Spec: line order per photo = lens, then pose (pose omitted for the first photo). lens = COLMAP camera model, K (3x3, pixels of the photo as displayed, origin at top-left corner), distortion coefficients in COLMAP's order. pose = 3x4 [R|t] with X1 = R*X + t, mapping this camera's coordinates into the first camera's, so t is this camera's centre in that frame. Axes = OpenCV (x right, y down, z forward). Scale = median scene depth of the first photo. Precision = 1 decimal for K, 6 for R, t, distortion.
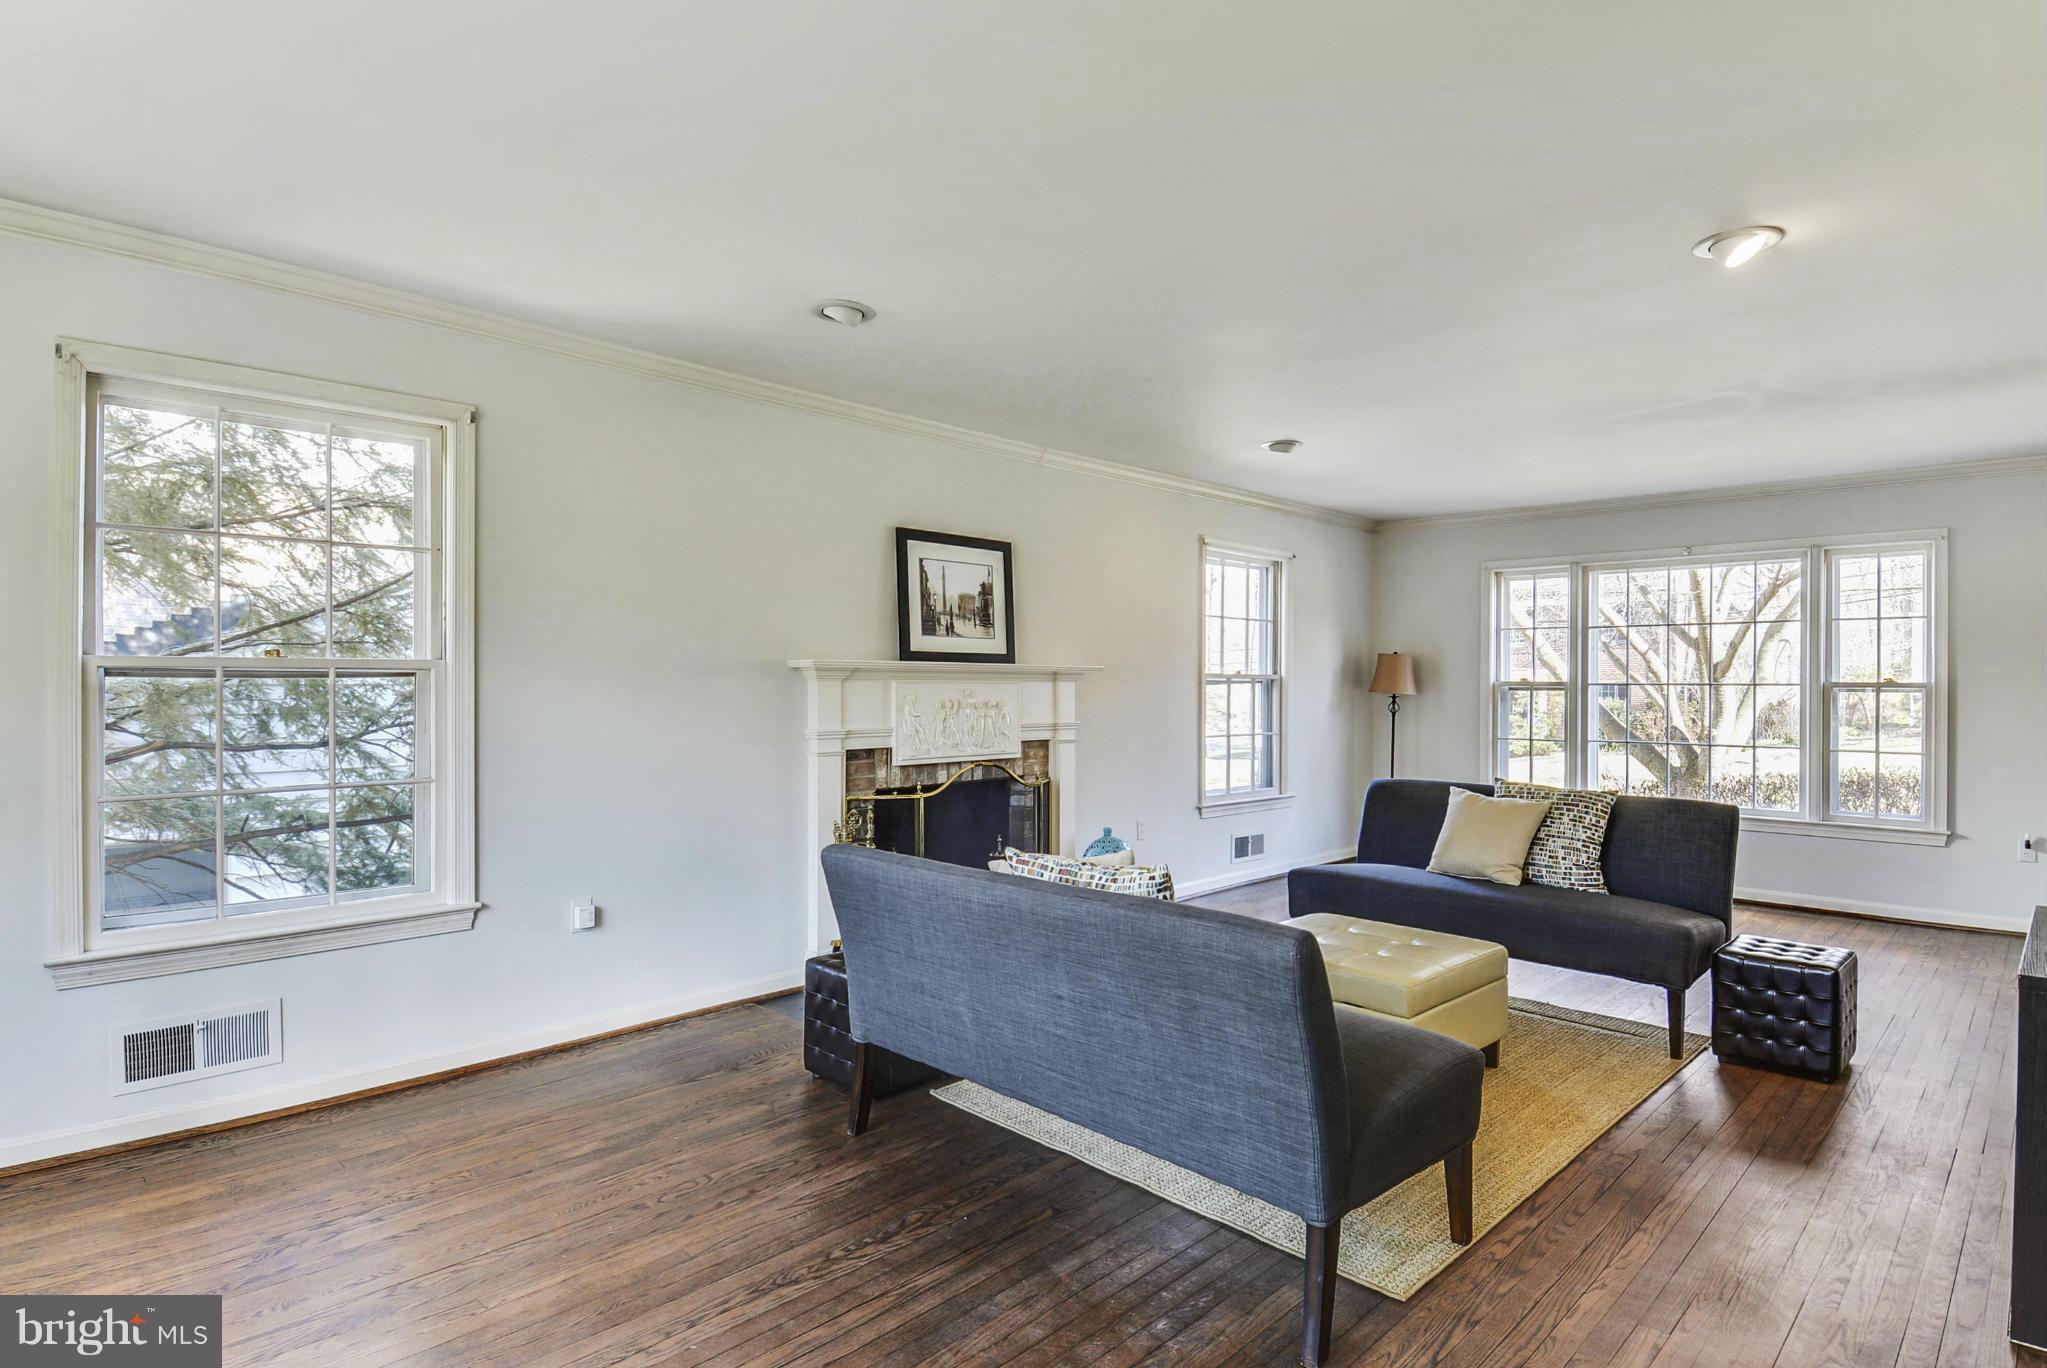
lens RADIAL K [[1046.9, 0, 1033.3], [0, 1046.9, 697.6], [0, 0, 1]] dist [0.000550, -0.000166]
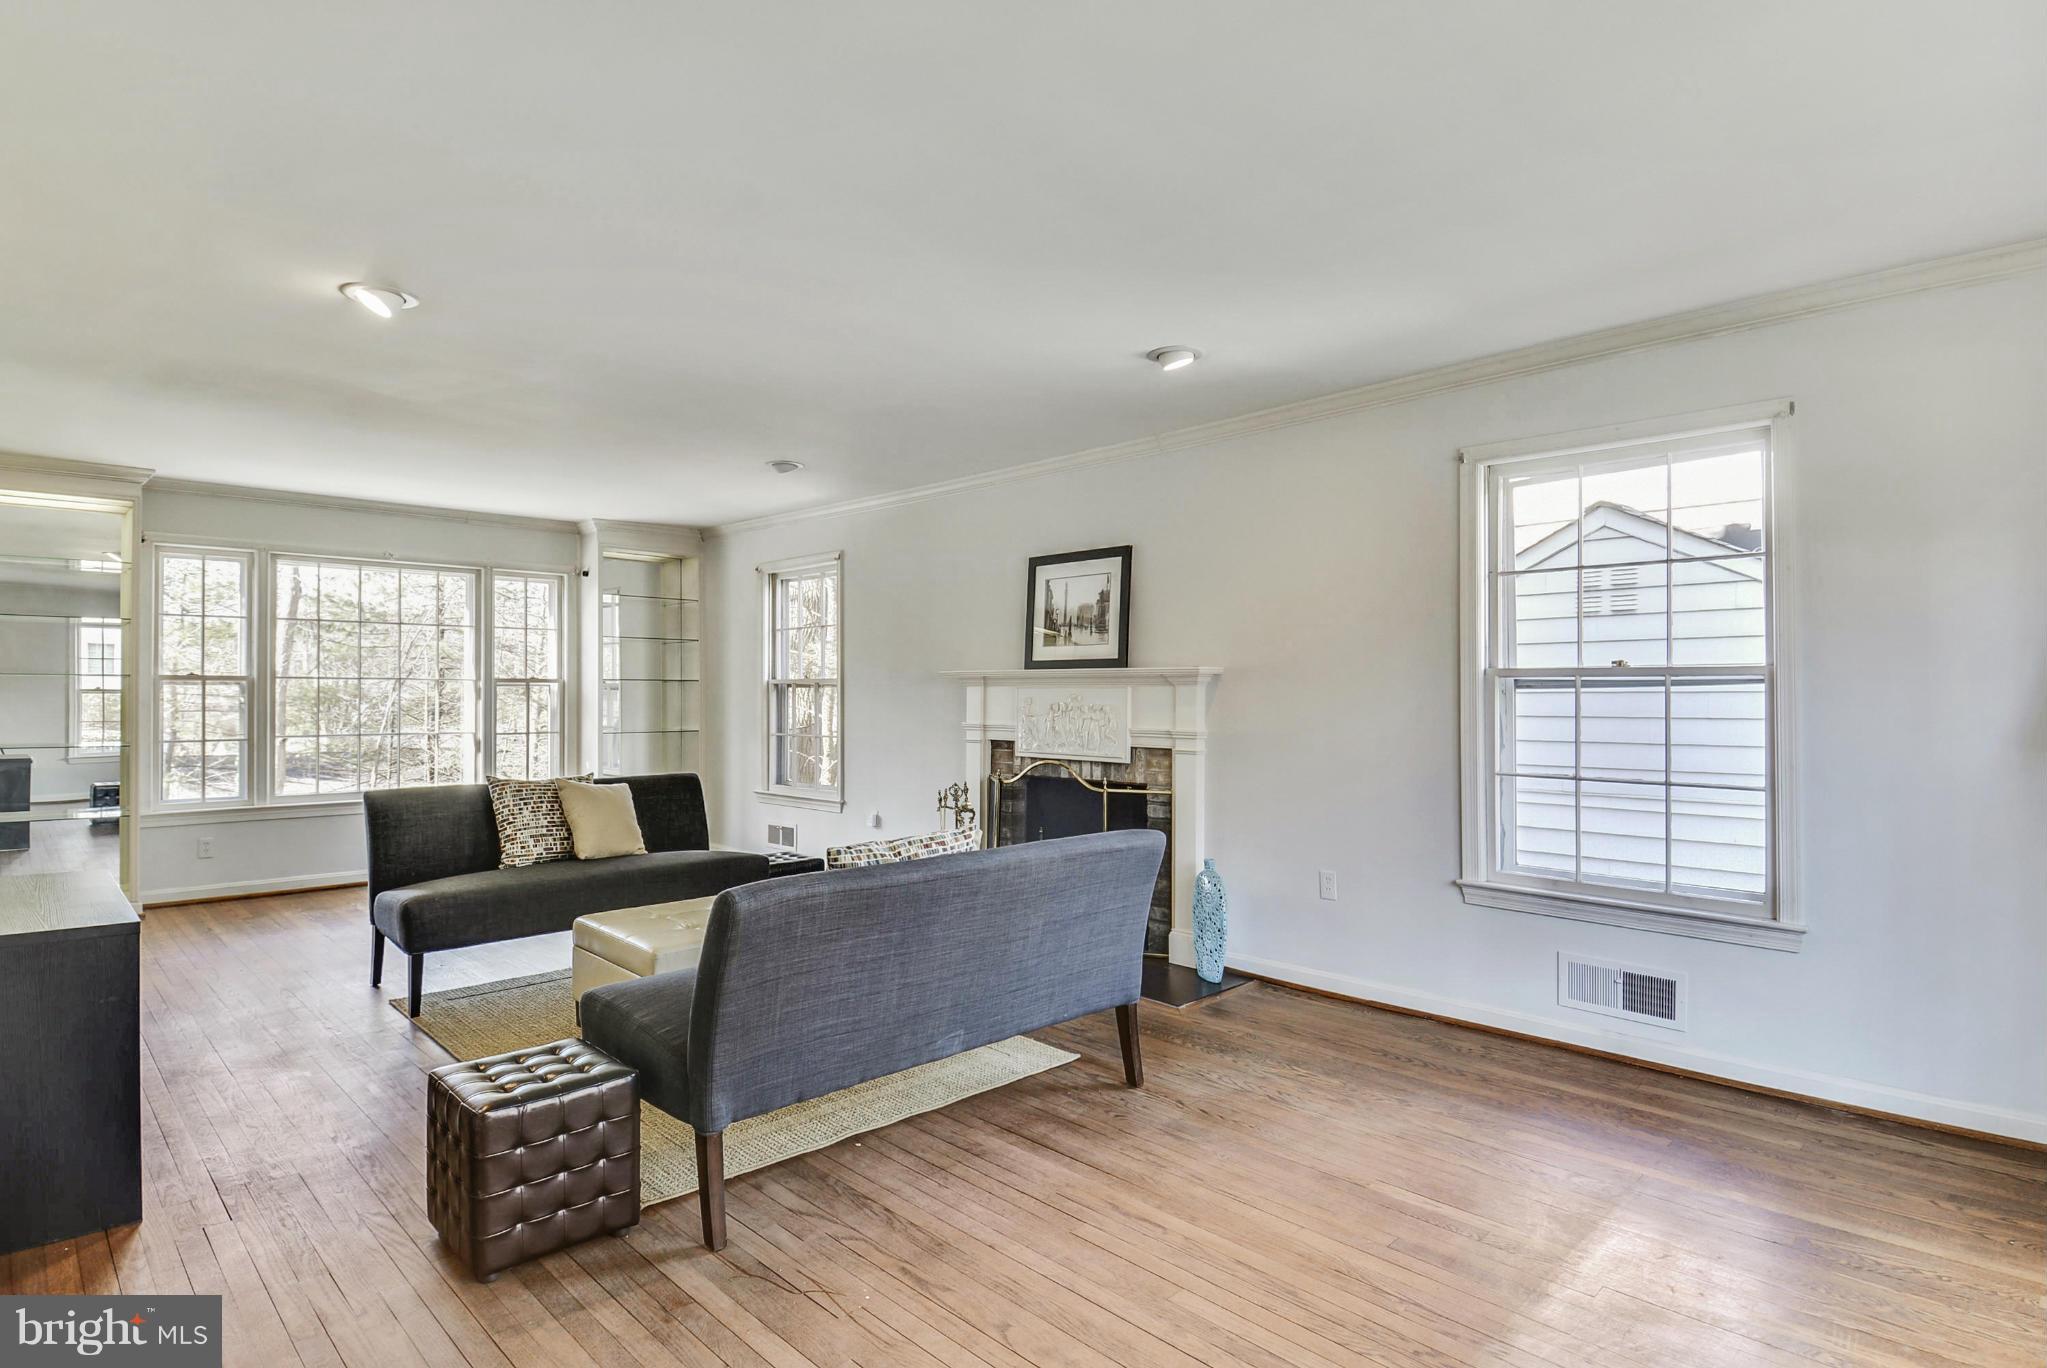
lens RADIAL K [[1046.9, 0, 1036.2], [0, 1046.9, 673.3], [0, 0, 1]] dist [0.000550, -0.000166]
pose [[-0.008896, -0.008733, -0.999922, 1.007275], [-0.002339, 0.999959, -0.008713, -0.018996], [0.999958, 0.002261, -0.008916, 0.960020]]
